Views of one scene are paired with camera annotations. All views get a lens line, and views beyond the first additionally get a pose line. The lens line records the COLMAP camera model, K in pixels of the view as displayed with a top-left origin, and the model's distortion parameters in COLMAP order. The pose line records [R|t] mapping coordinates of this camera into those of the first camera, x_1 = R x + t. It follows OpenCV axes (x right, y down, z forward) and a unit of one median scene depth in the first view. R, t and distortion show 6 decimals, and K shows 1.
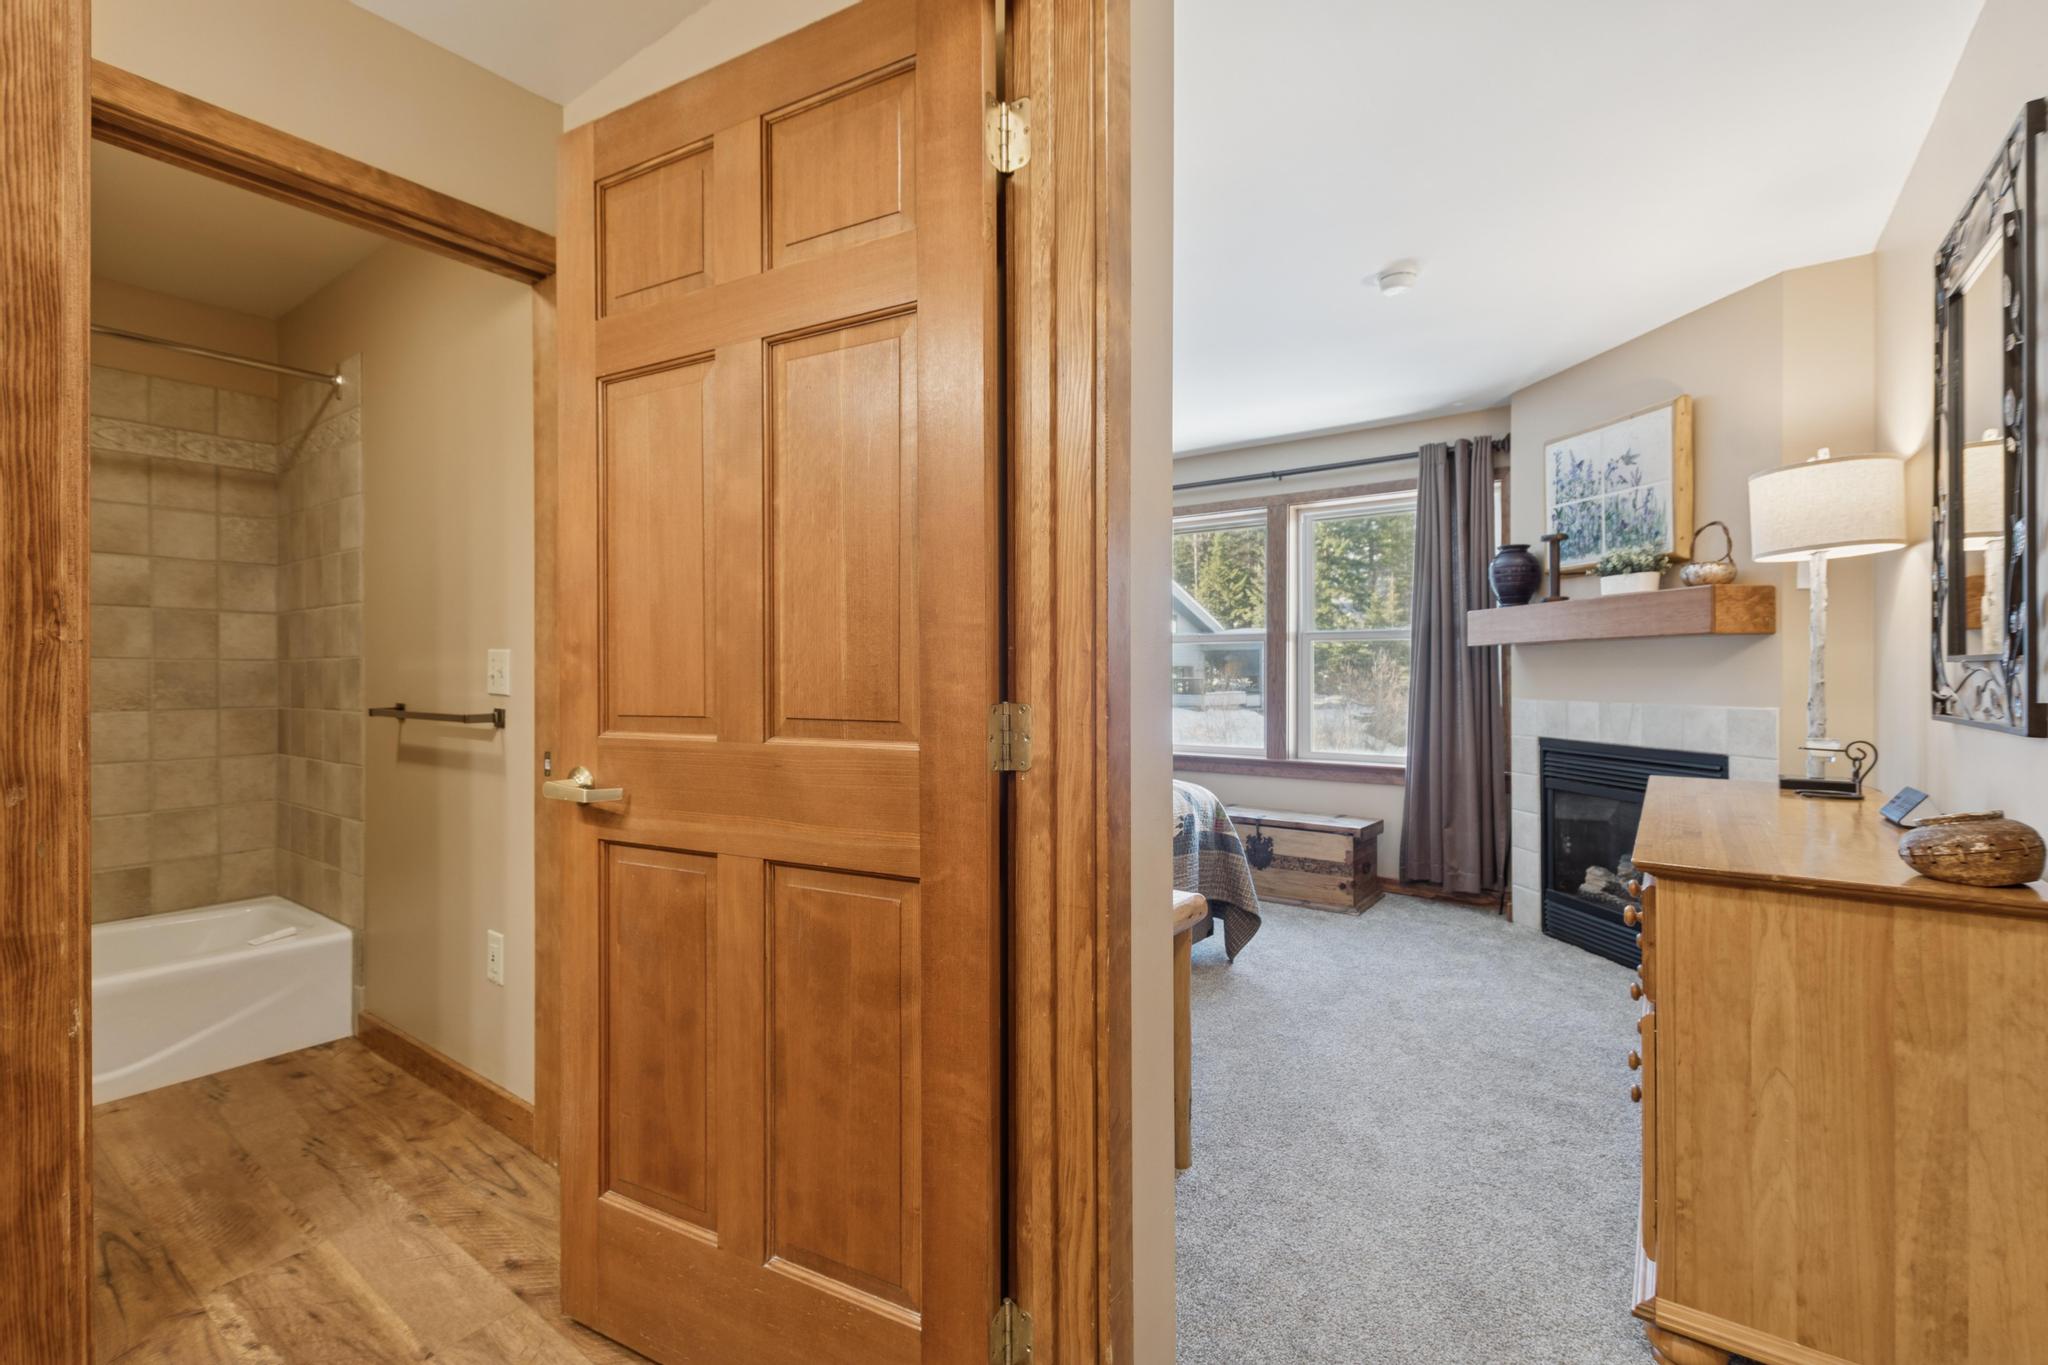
lens RADIAL K [[905.5, 0, 1019.5], [0, 905.5, 672.2], [0, 0, 1]] dist [0.010375, -0.003186]
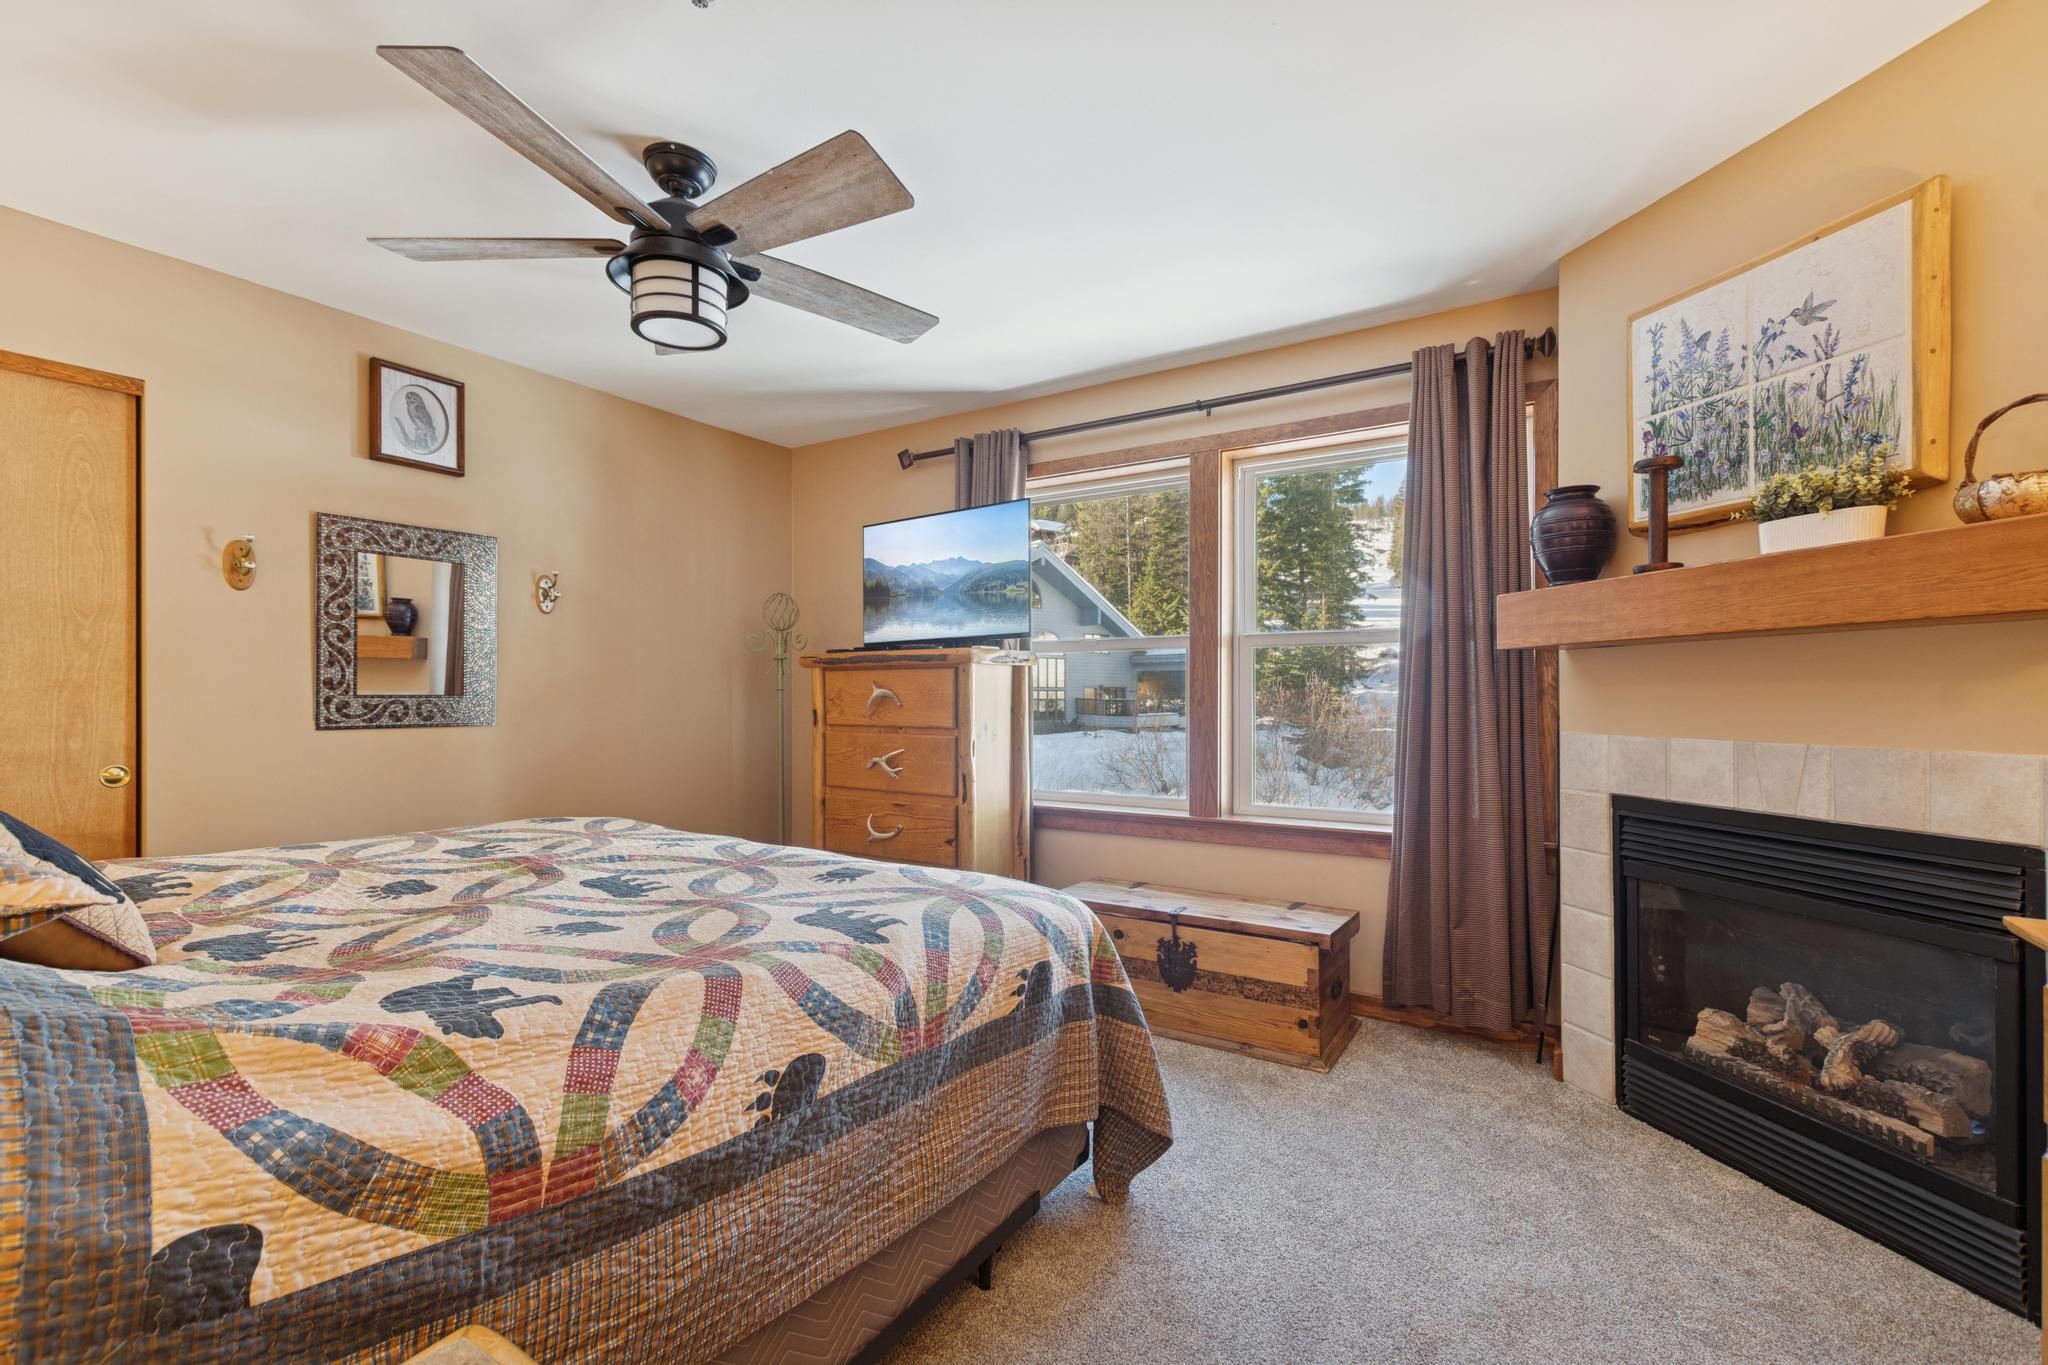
lens RADIAL K [[905.5, 0, 1019.4], [0, 905.5, 694.7], [0, 0, 1]] dist [0.010375, -0.003186]
pose [[0.997592, 0.000426, 0.069349, 0.112495], [-0.000531, 0.999999, 0.001492, 0.002007], [-0.069349, -0.001525, 0.997591, 0.376441]]
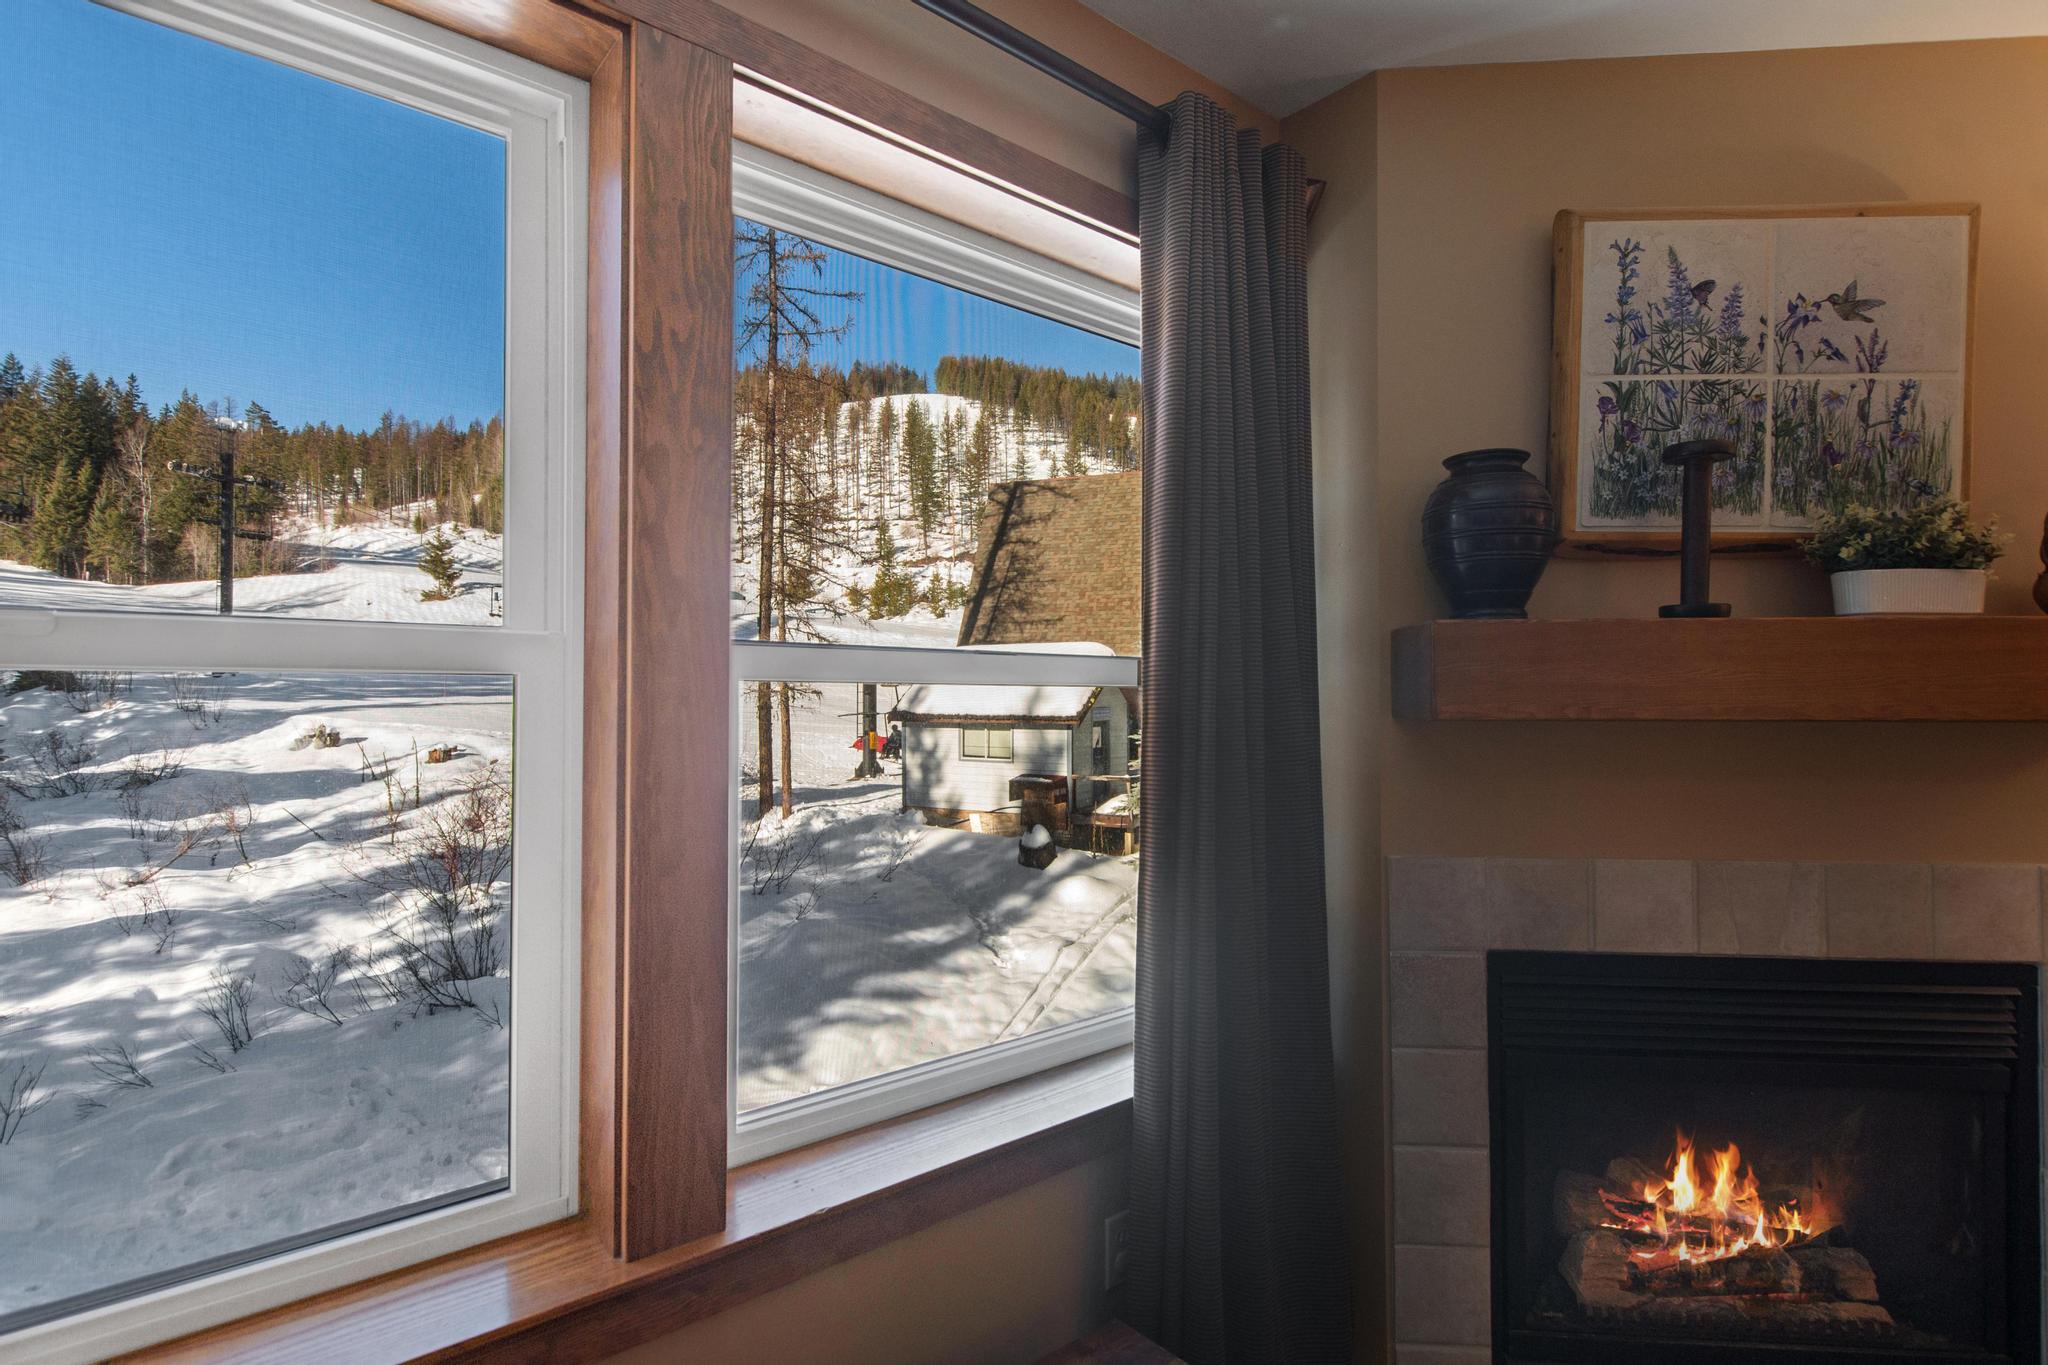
lens RADIAL K [[1009.5, 0, 1027.3], [0, 1009.5, 681.5], [0, 0, 1]] dist [0.004314, 0.000777]
pose [[0.221124, 0.018791, 0.975065, 0.089171], [-0.005550, 0.999822, -0.018010, -0.034757], [-0.975230, -0.001429, 0.221189, 1.029959]]
